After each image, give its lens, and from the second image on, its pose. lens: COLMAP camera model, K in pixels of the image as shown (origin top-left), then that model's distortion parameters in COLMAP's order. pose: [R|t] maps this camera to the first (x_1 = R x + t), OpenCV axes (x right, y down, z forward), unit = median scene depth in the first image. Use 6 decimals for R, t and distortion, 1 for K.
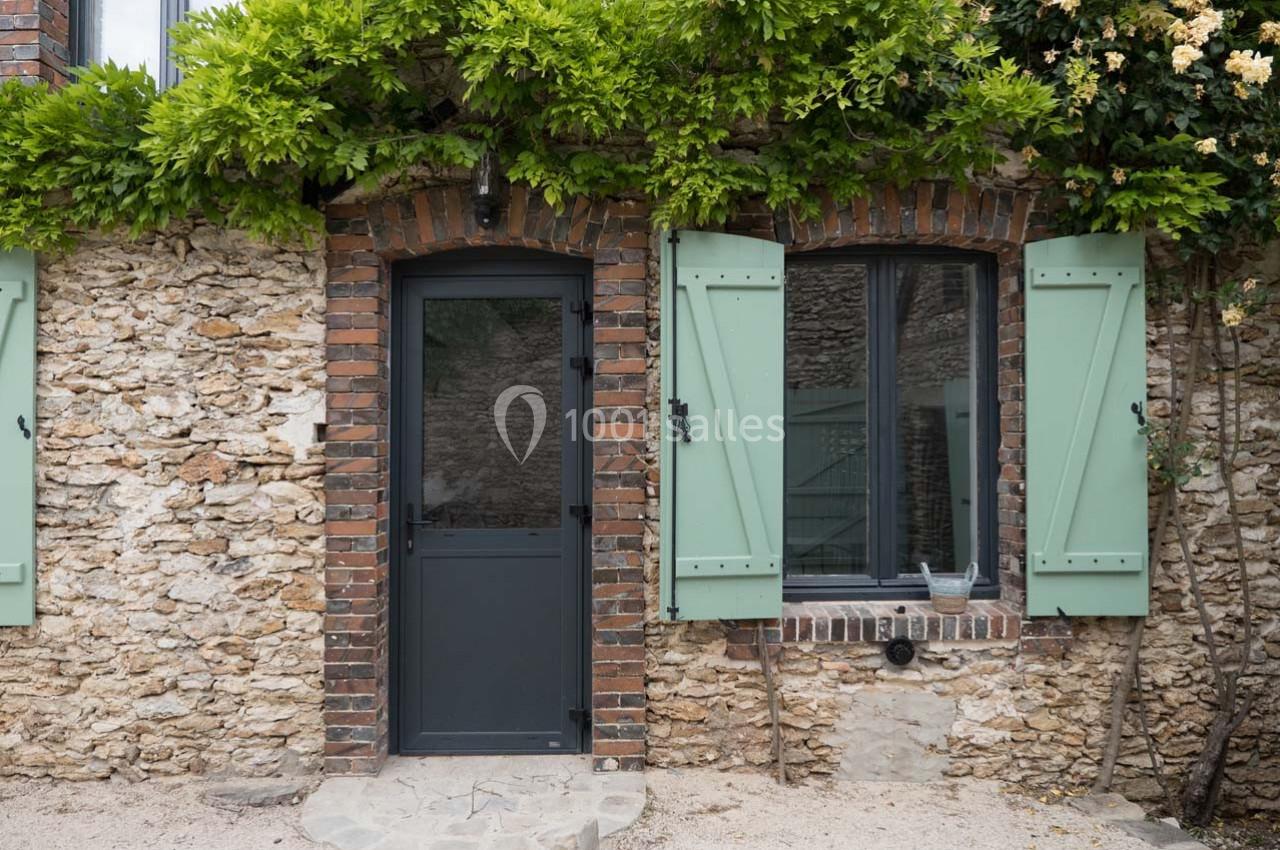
lens RADIAL K [[1022.7, 0, 640.0], [0, 1022.7, 425.0], [0, 0, 1]] dist [-0.004881, 0.009878]
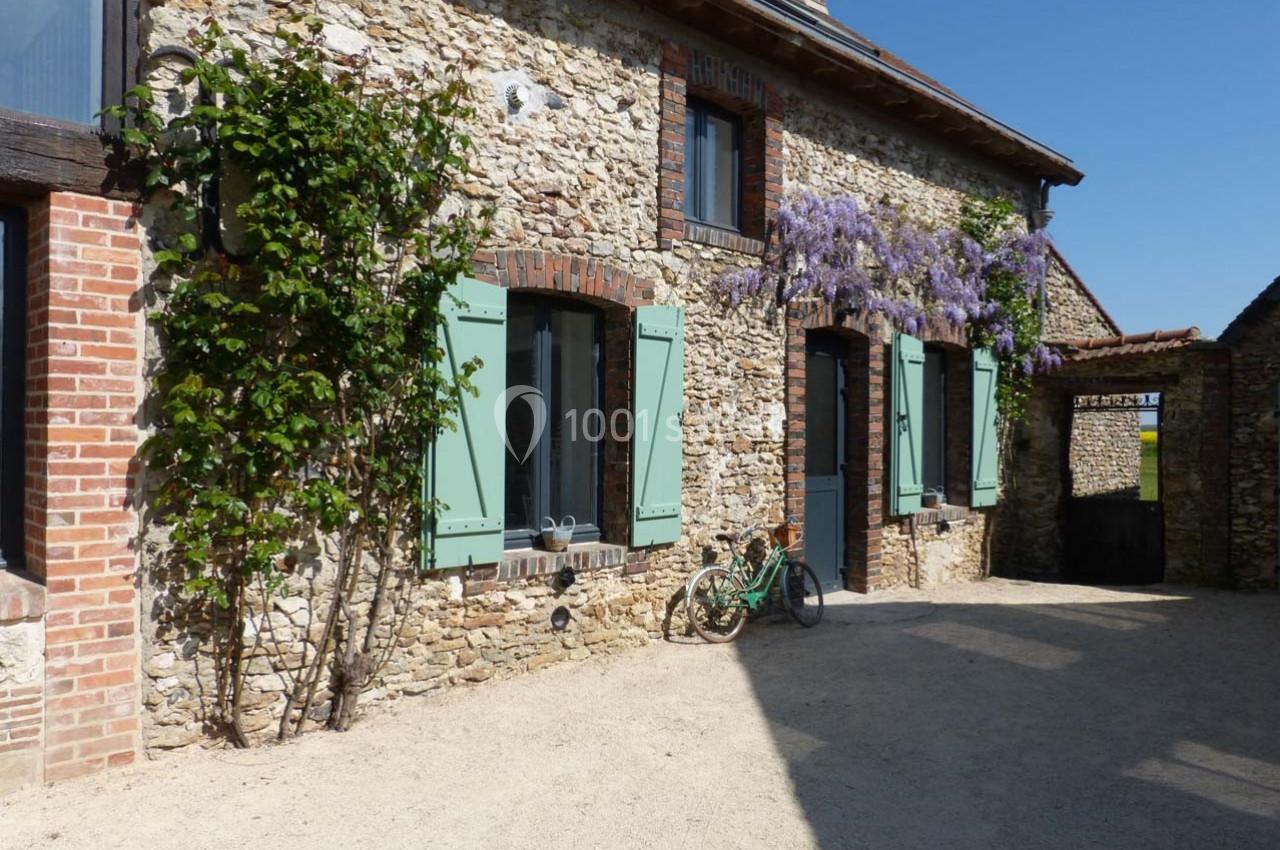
lens RADIAL K [[901.0, 0, 602.7], [0, 901.0, 424.4], [0, 0, 1]] dist [-0.066139, 0.051067]
pose [[0.750863, 0.014069, 0.660308, -1.611968], [-0.015596, 0.999872, -0.003569, 0.017316], [-0.660274, -0.007619, 0.750986, 0.008743]]
